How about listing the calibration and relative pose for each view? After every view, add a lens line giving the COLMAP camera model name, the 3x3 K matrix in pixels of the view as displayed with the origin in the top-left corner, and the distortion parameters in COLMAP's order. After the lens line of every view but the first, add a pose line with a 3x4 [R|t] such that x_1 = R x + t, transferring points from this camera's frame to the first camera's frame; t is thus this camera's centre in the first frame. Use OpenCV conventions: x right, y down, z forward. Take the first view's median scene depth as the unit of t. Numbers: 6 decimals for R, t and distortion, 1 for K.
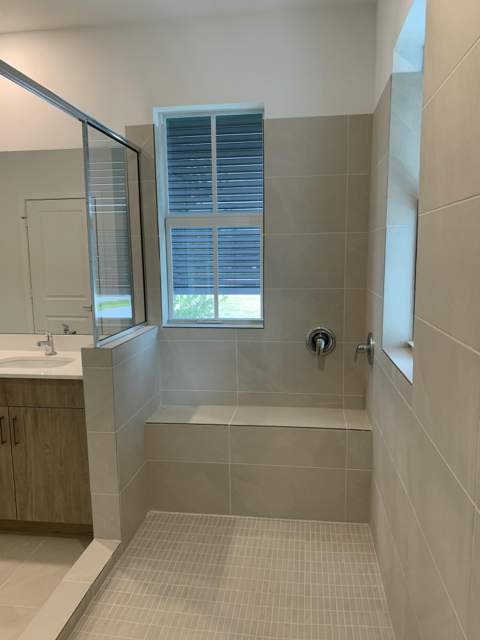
lens RADIAL K [[475.3, 0, 239.9], [0, 475.3, 317.0], [0, 0, 1]] dist [-0.000690, -0.028076]
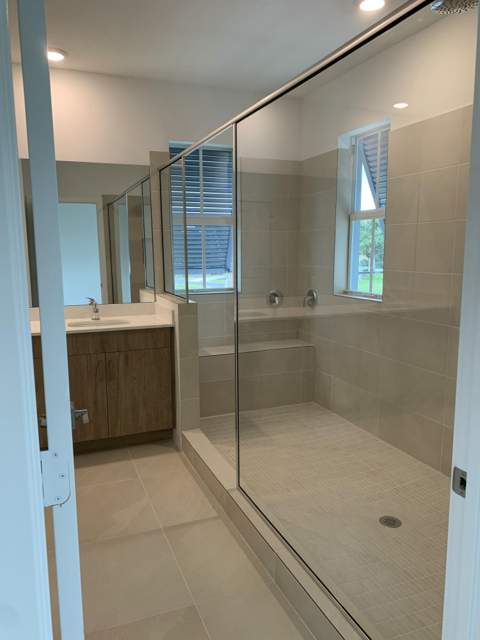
lens RADIAL K [[475.3, 0, 241.8], [0, 475.3, 325.5], [0, 0, 1]] dist [-0.000690, -0.028076]
pose [[0.864023, -0.070951, 0.498428, -0.835258], [0.058253, 0.997459, 0.041006, 0.077619], [-0.500071, -0.006395, 0.865961, -0.383500]]
